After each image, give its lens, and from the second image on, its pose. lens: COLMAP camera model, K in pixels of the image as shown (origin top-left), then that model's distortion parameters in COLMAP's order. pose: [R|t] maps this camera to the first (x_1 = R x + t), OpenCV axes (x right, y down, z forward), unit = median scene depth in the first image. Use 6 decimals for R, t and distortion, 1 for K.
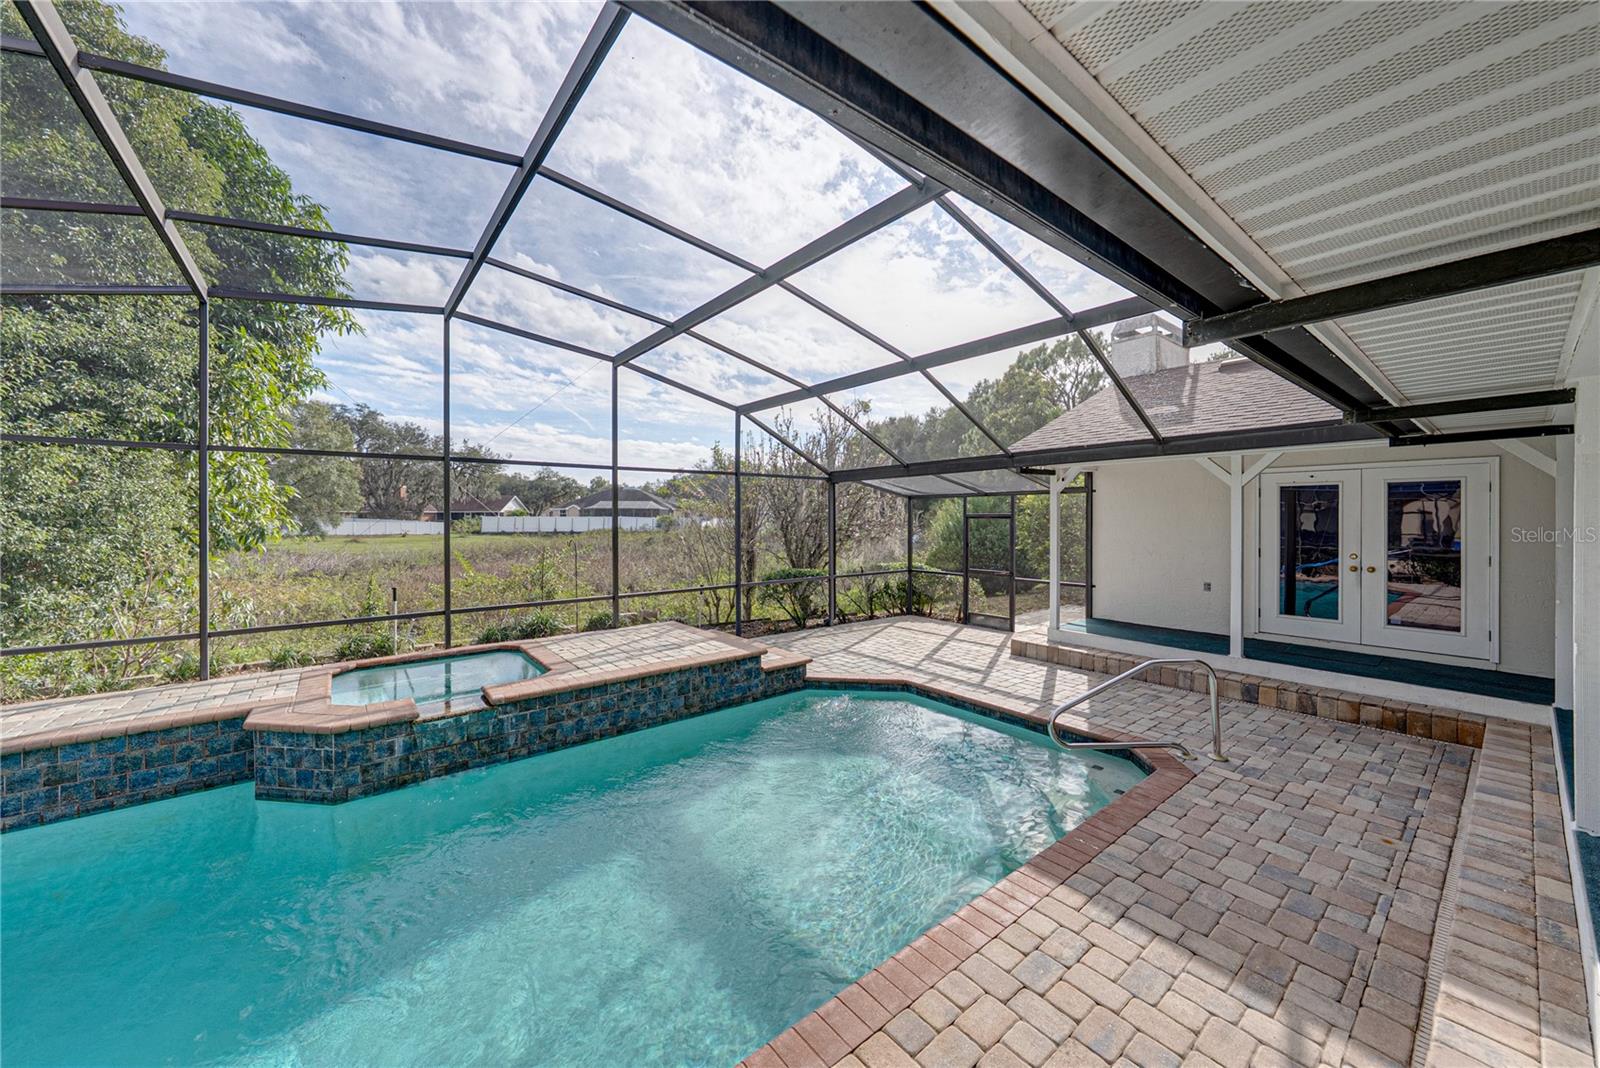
lens RADIAL K [[572.5, 0, 810.1], [0, 572.5, 527.5], [0, 0, 1]] dist [-0.003156, -0.000177]
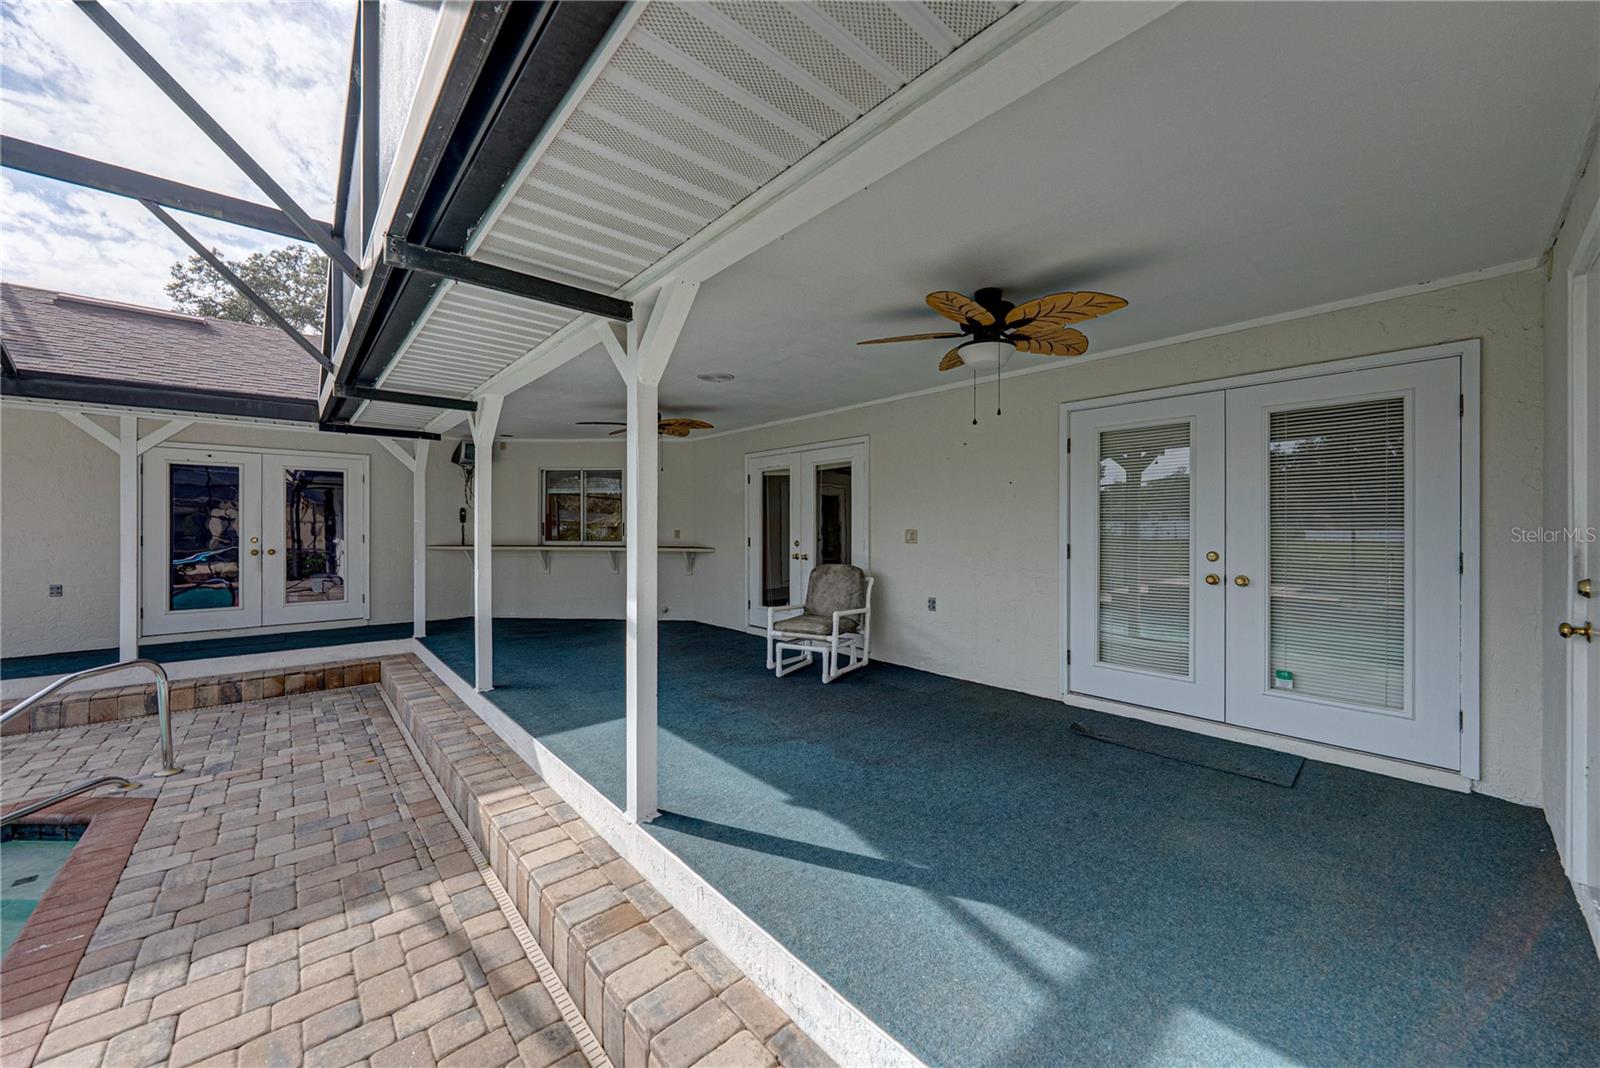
lens RADIAL K [[572.5, 0, 808.7], [0, 572.5, 522.1], [0, 0, 1]] dist [-0.003156, -0.000177]
pose [[-0.061377, 0.012266, 0.998039, -0.155935], [0.016611, 0.999799, -0.011266, 0.064263], [-0.997976, 0.015887, -0.061569, 0.120646]]
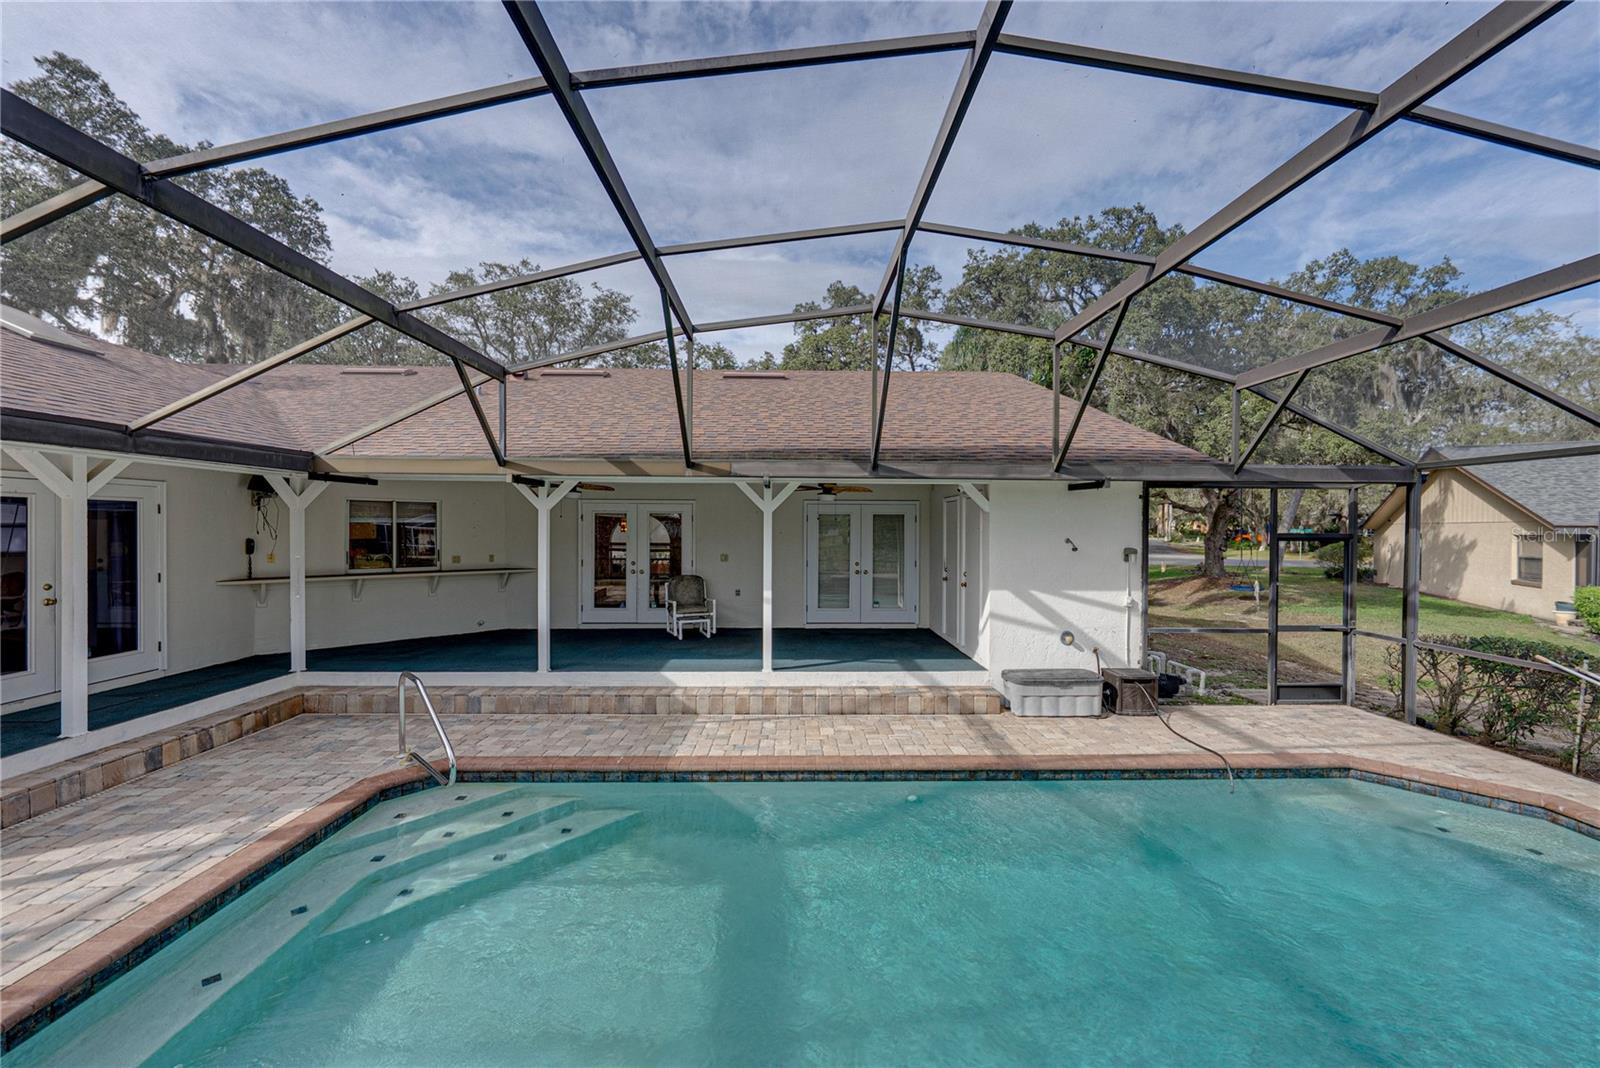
lens RADIAL K [[598.7, 0, 801.3], [0, 598.7, 528.9], [0, 0, 1]] dist [-0.000625, 0.000938]
pose [[-0.793122, -0.002824, 0.609056, -0.586649], [0.008009, 0.999854, 0.015066, -0.049154], [-0.609010, 0.016827, -0.792984, 1.372558]]
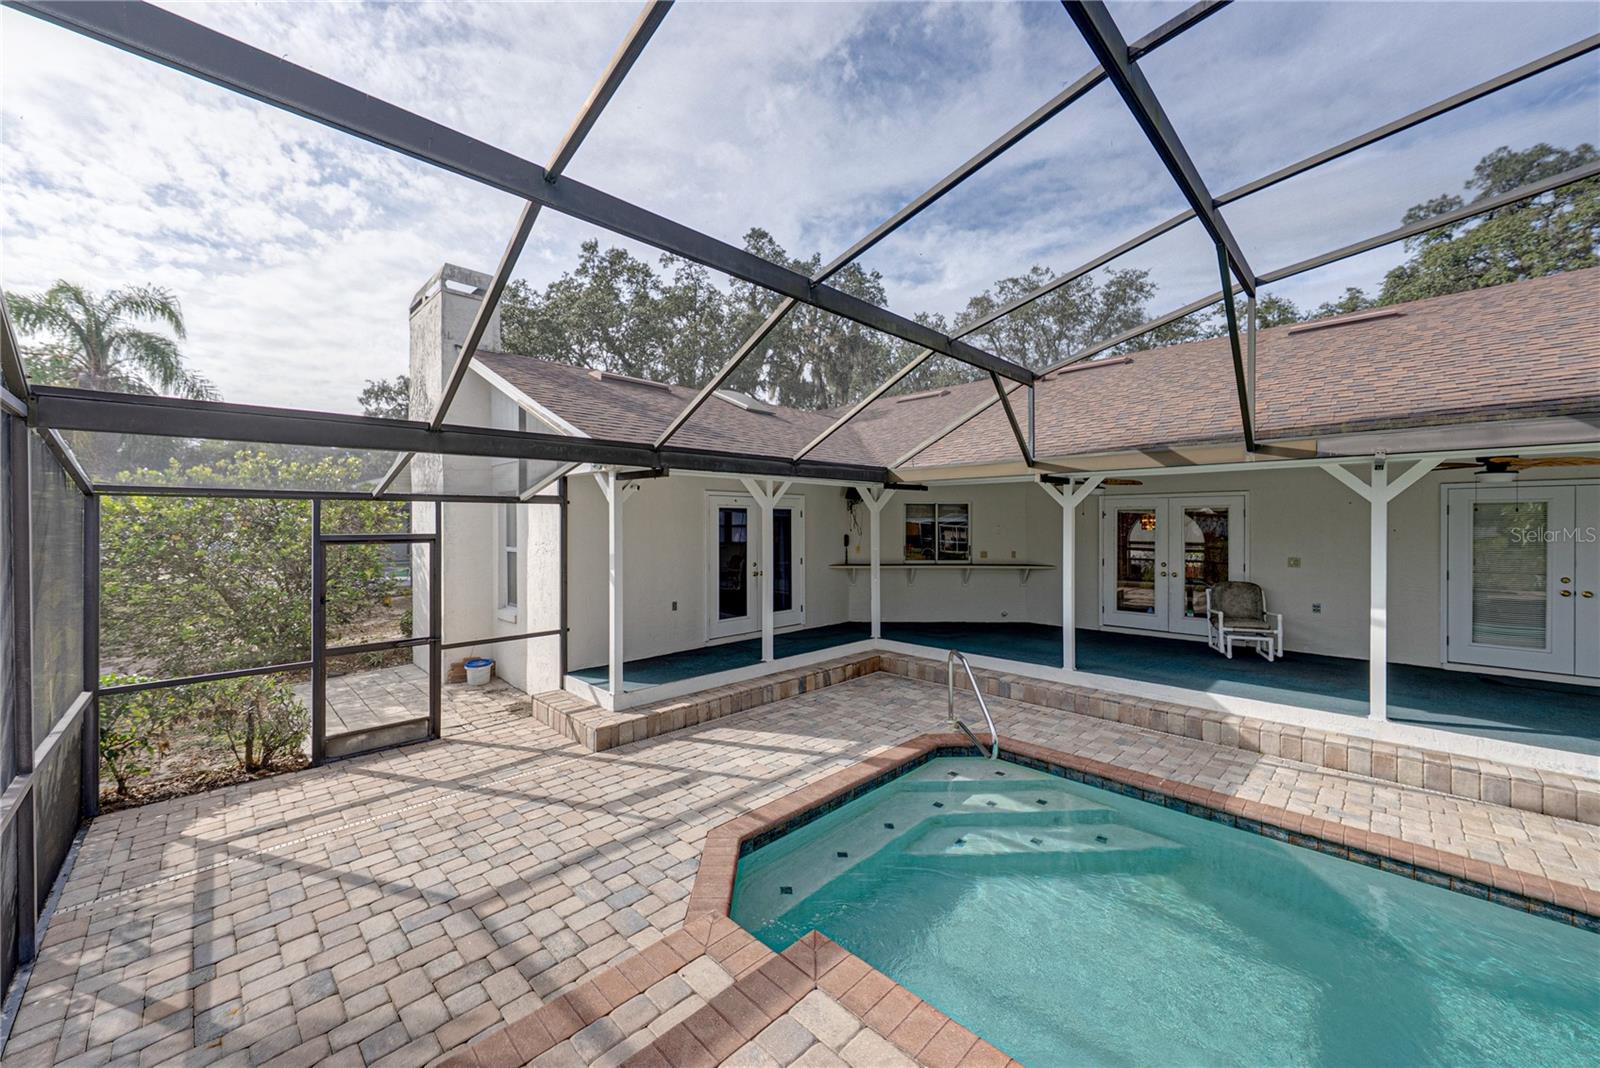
lens RADIAL K [[598.7, 0, 809.0], [0, 598.7, 525.2], [0, 0, 1]] dist [-0.000625, 0.000938]
pose [[-0.124584, 0.001519, 0.992208, -0.567108], [0.020173, 0.999796, 0.001003, -0.049537], [-0.992004, 0.020140, -0.124590, 1.405551]]
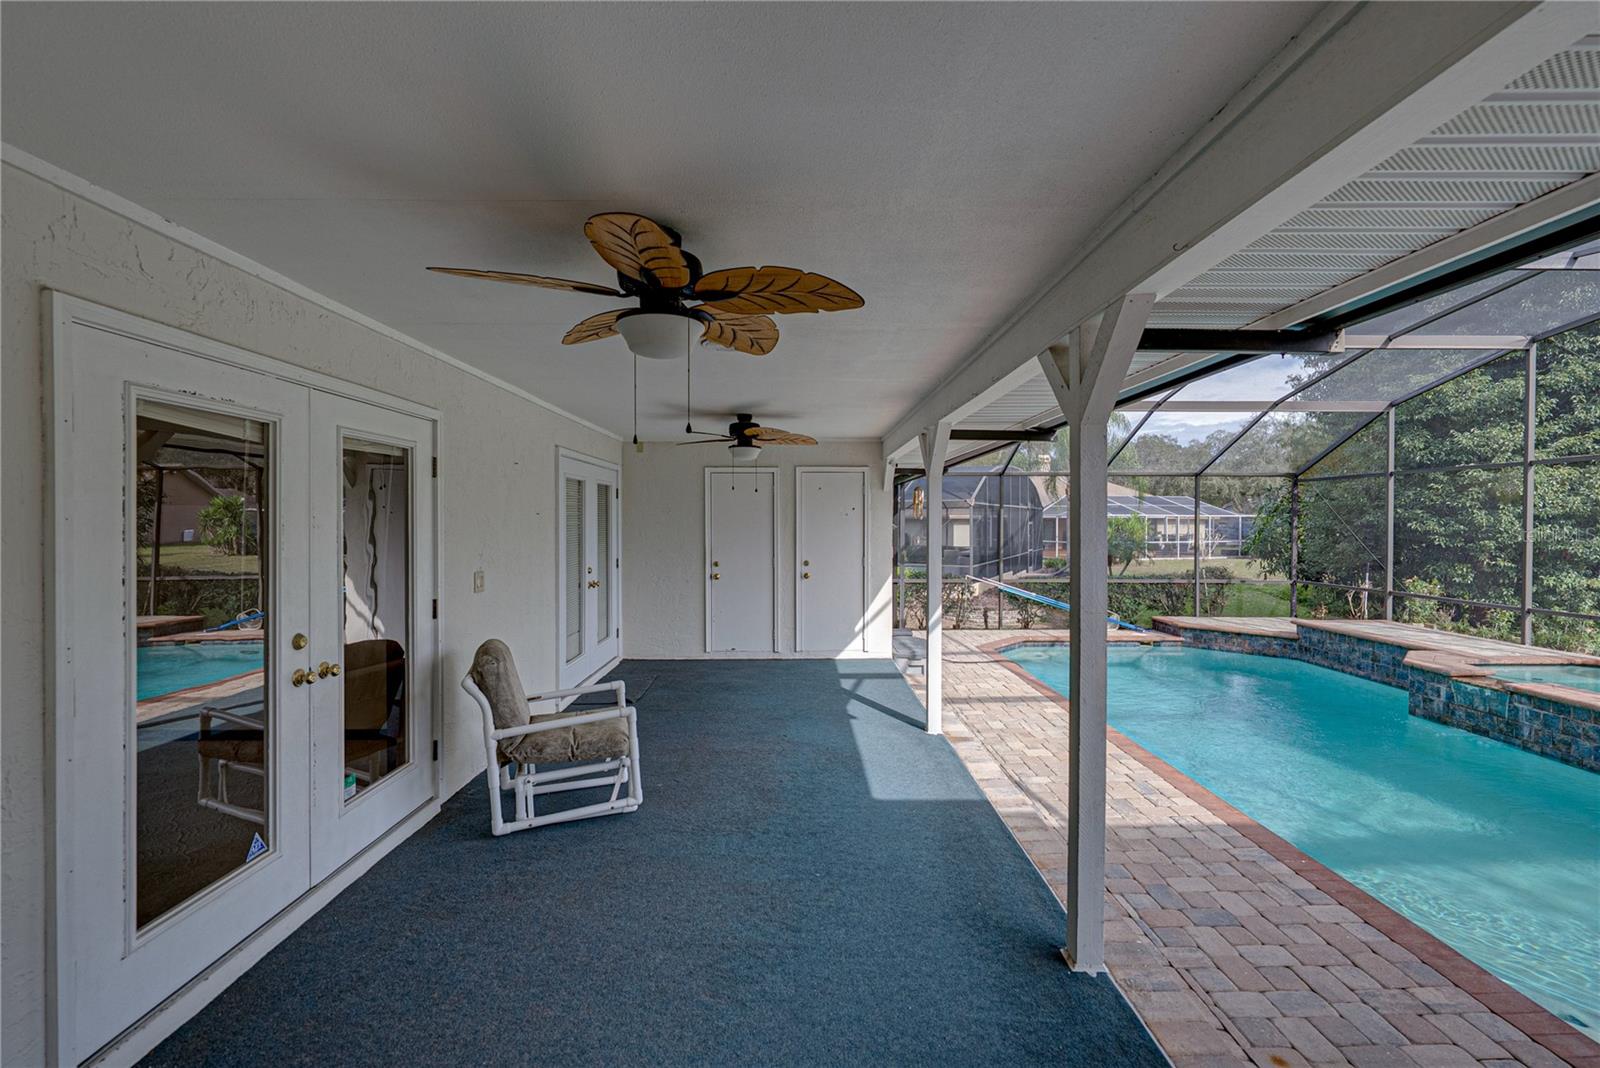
lens RADIAL K [[744.2, 0, 803.1], [0, 744.2, 526.5], [0, 0, 1]] dist [-0.003067, -0.000933]
pose [[-0.602735, 0.008438, -0.797897, 1.377661], [-0.017095, 0.999578, 0.023485, -0.015581], [0.797759, 0.027796, -0.602336, 0.751949]]
